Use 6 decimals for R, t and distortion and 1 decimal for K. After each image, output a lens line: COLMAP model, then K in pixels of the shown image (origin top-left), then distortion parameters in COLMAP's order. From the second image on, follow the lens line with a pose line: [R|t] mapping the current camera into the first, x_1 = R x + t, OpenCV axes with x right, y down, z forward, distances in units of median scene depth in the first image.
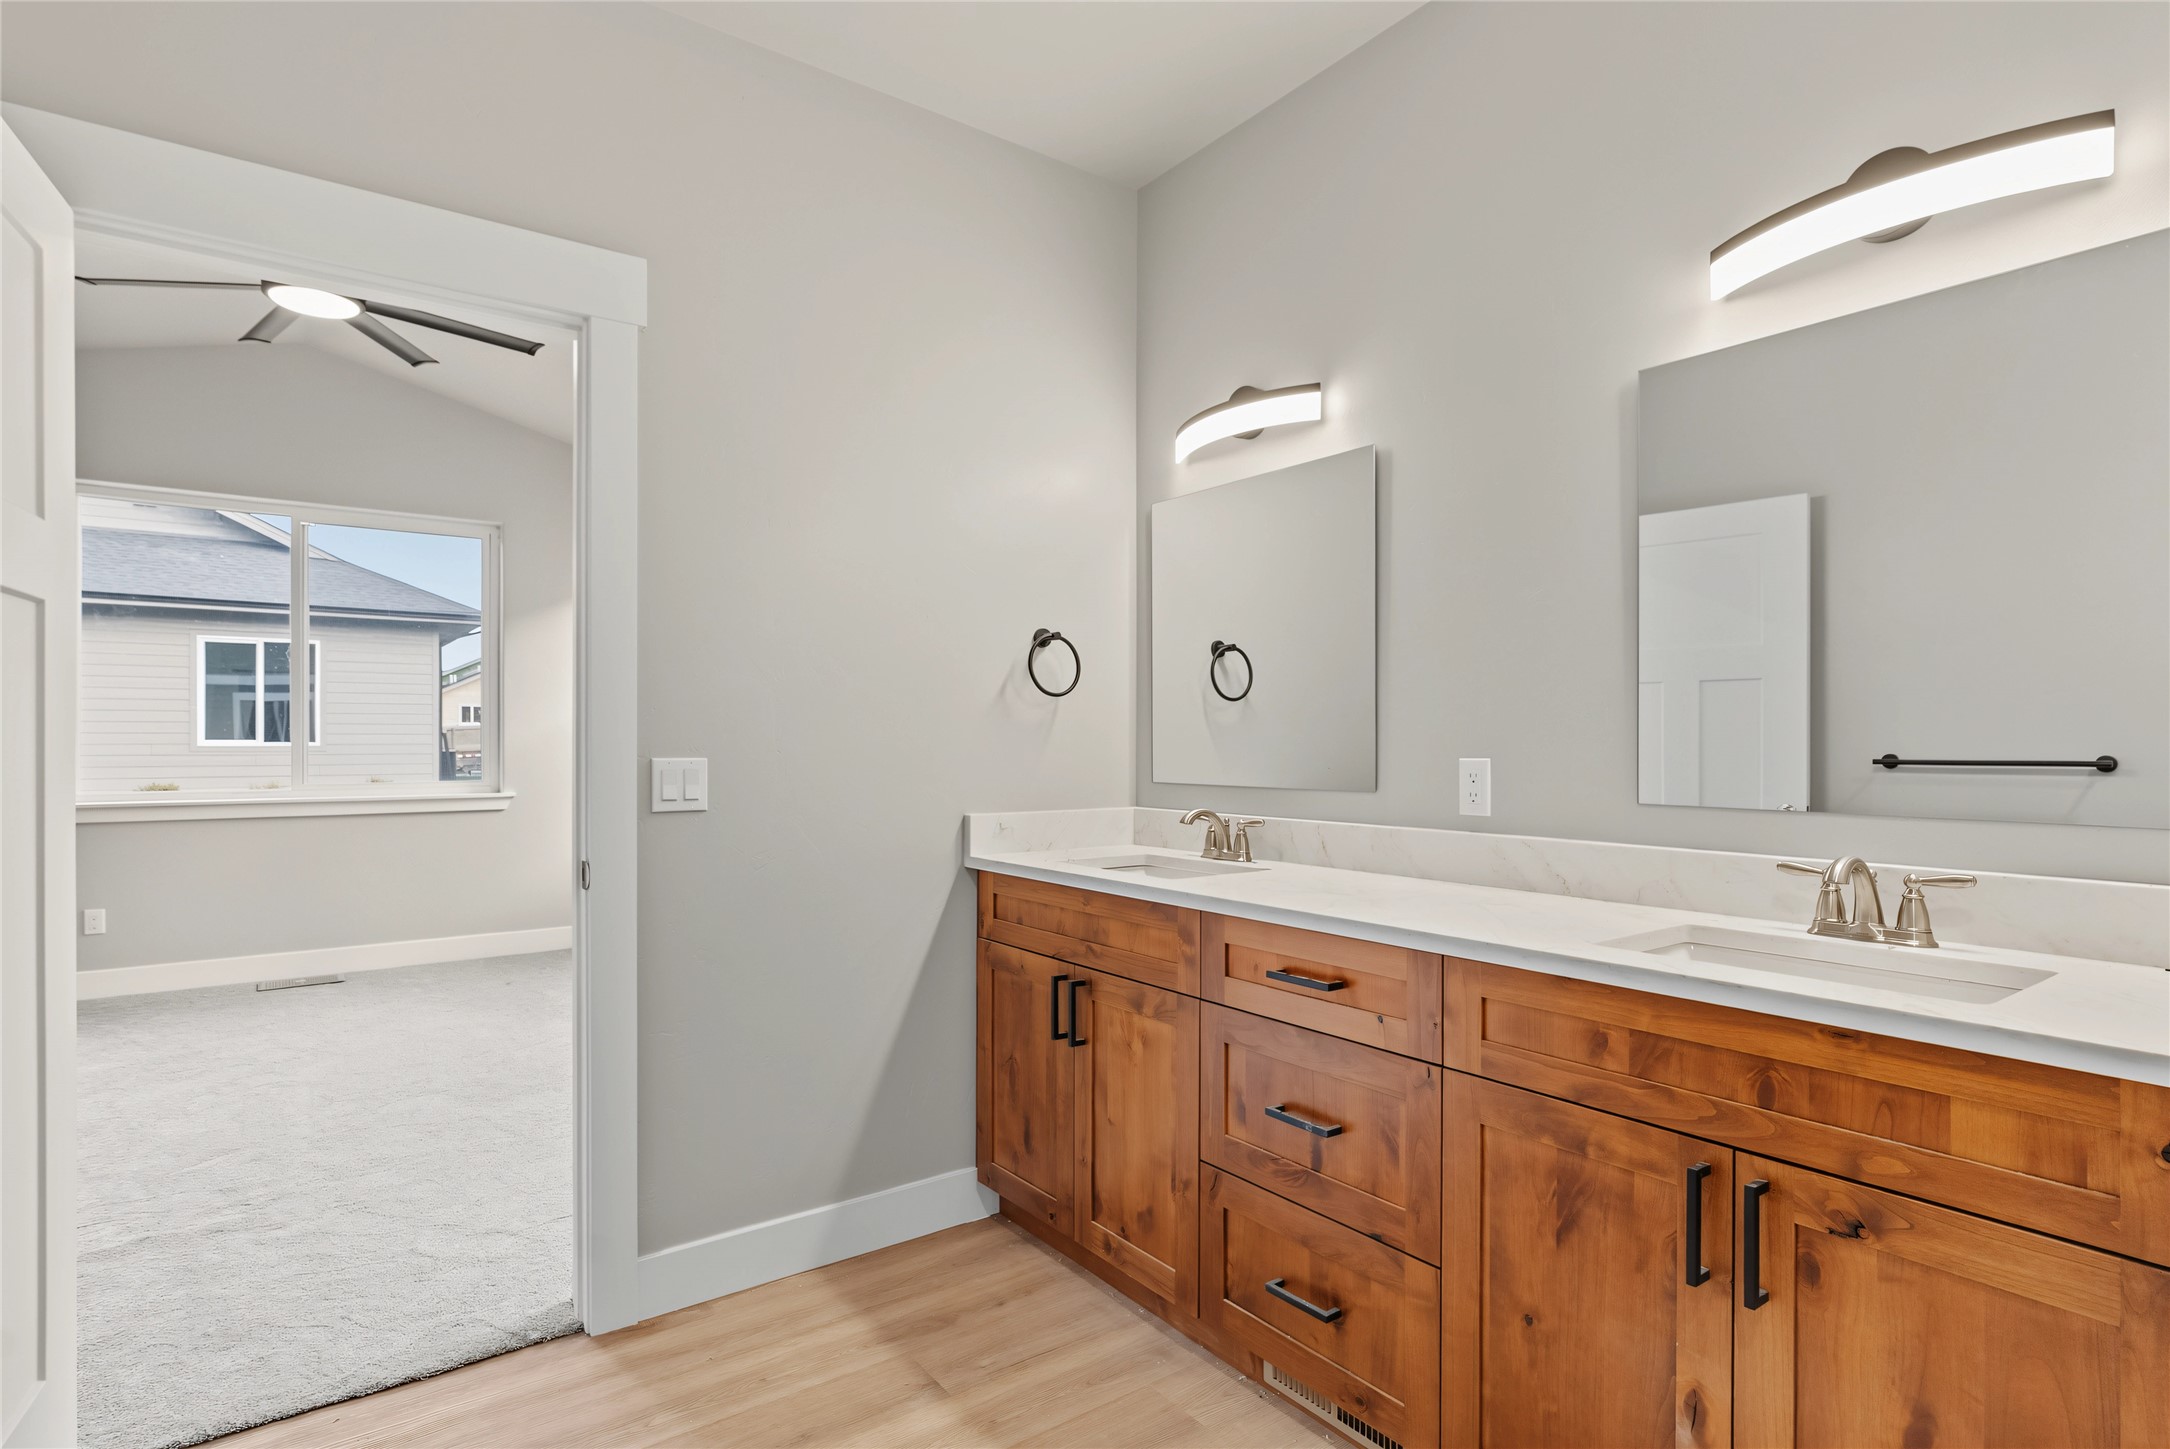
lens RADIAL K [[1147.9, 0, 1133.4], [0, 1147.9, 753.9], [0, 0, 1]] dist [-0.004998, 0.001747]
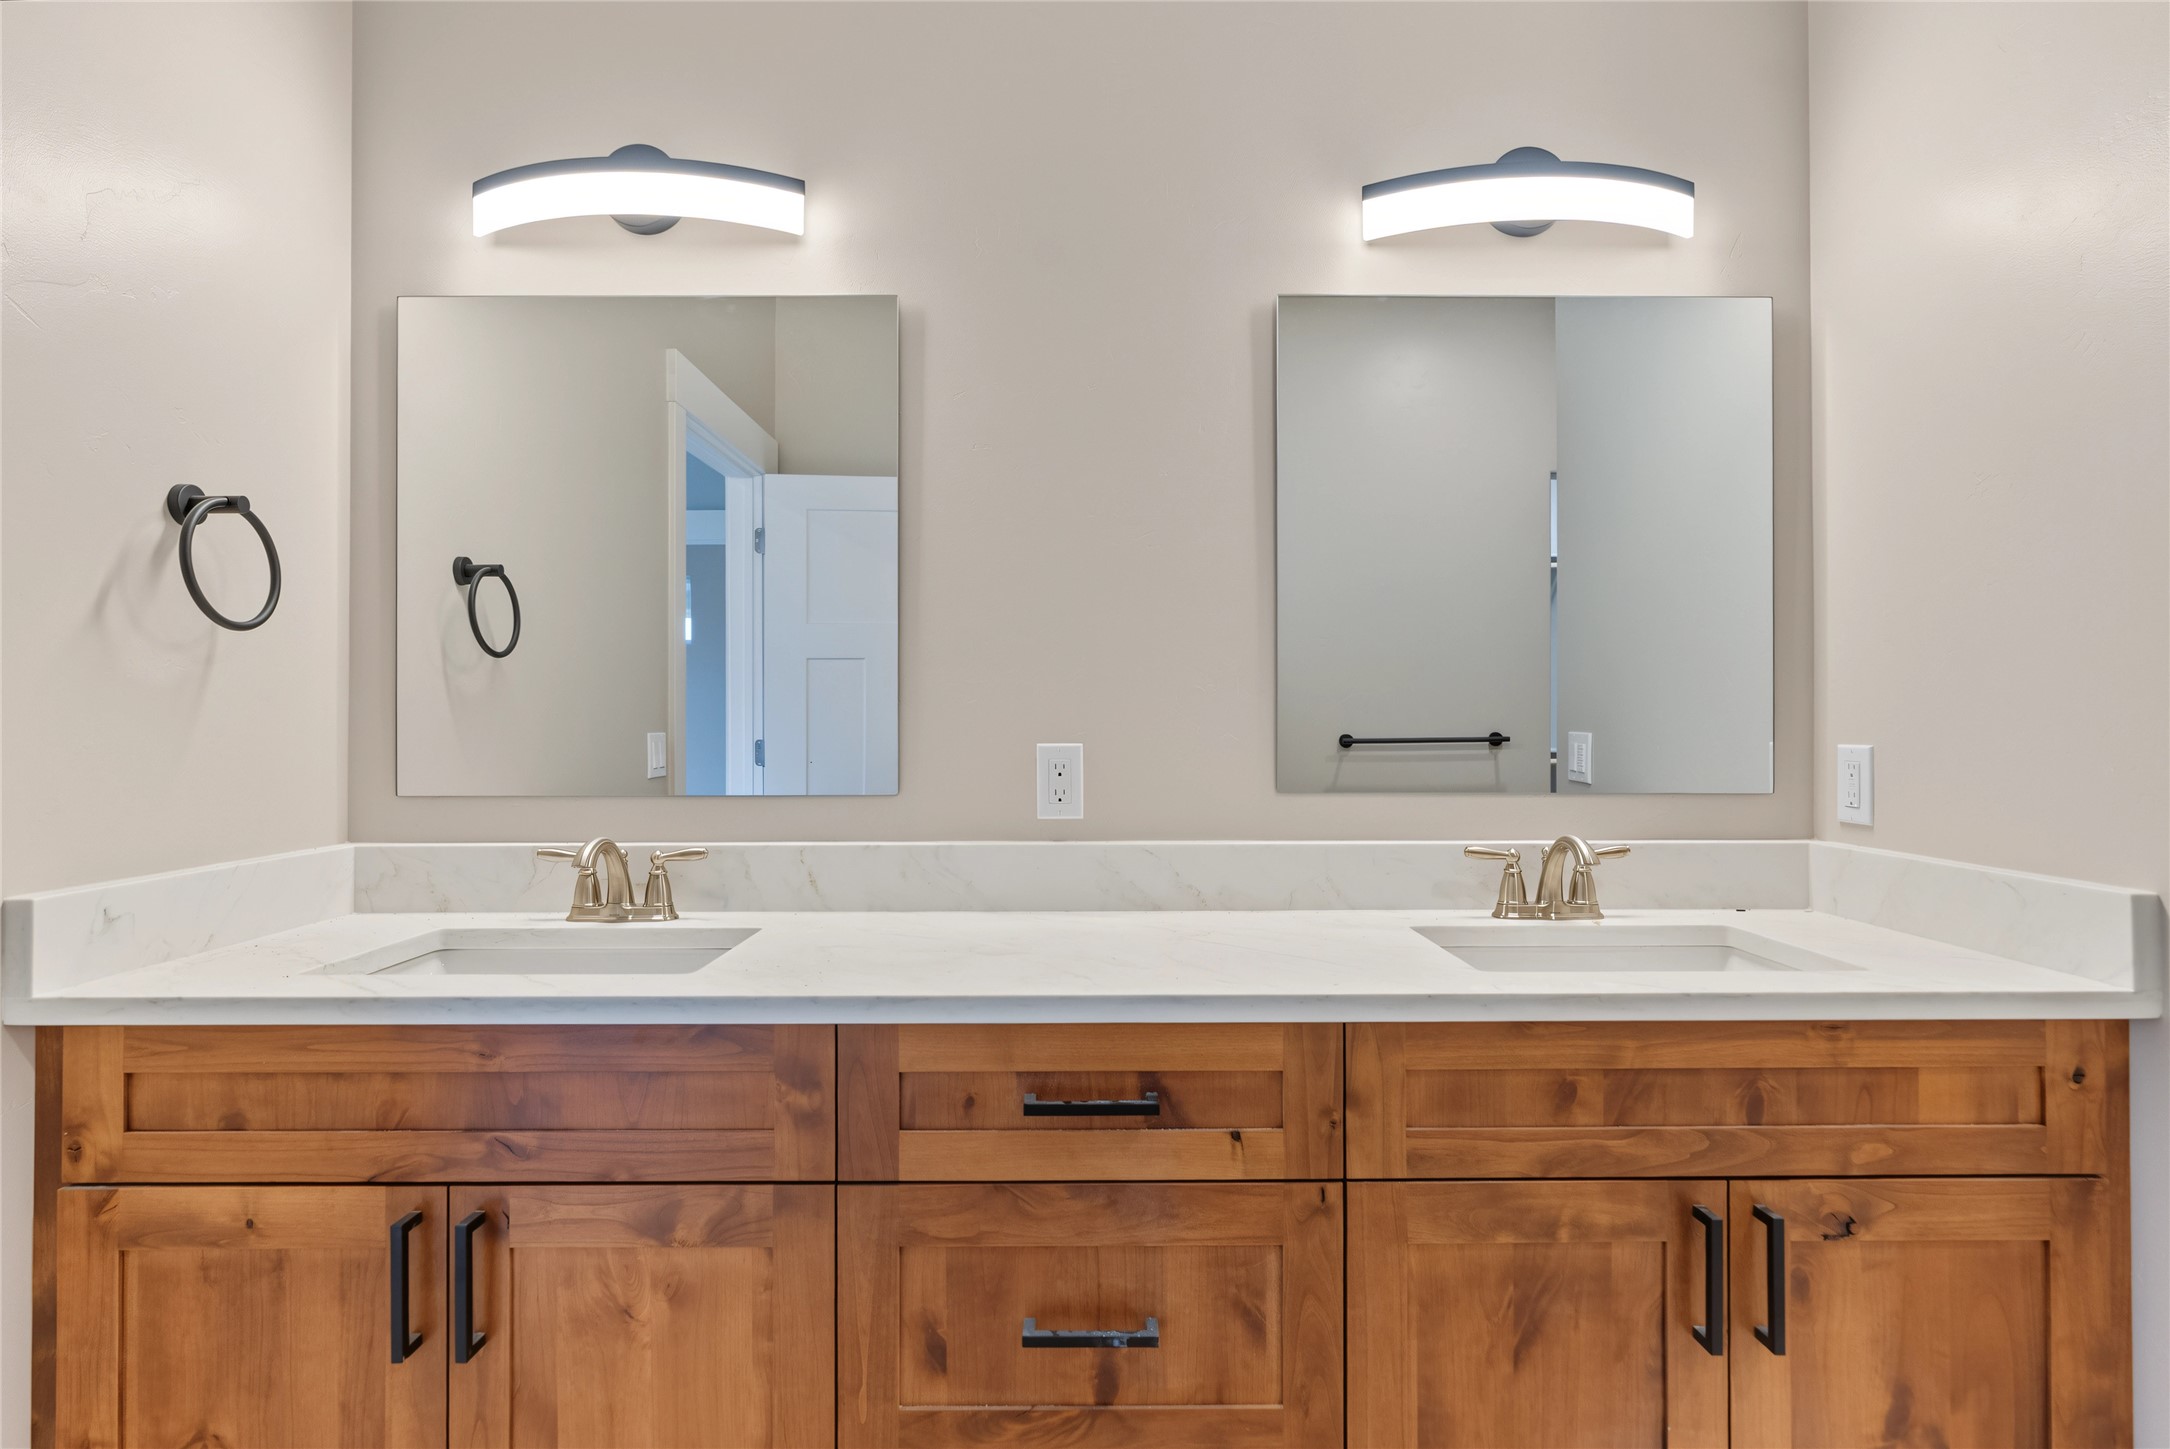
lens RADIAL K [[1147.9, 0, 1112.3], [0, 1147.9, 715.4], [0, 0, 1]] dist [-0.004998, 0.001747]
pose [[0.597231, 0.003312, 0.802062, -0.347313], [0.010738, 0.999869, -0.012124, -0.006544], [-0.801997, 0.015853, 0.597117, 0.620908]]
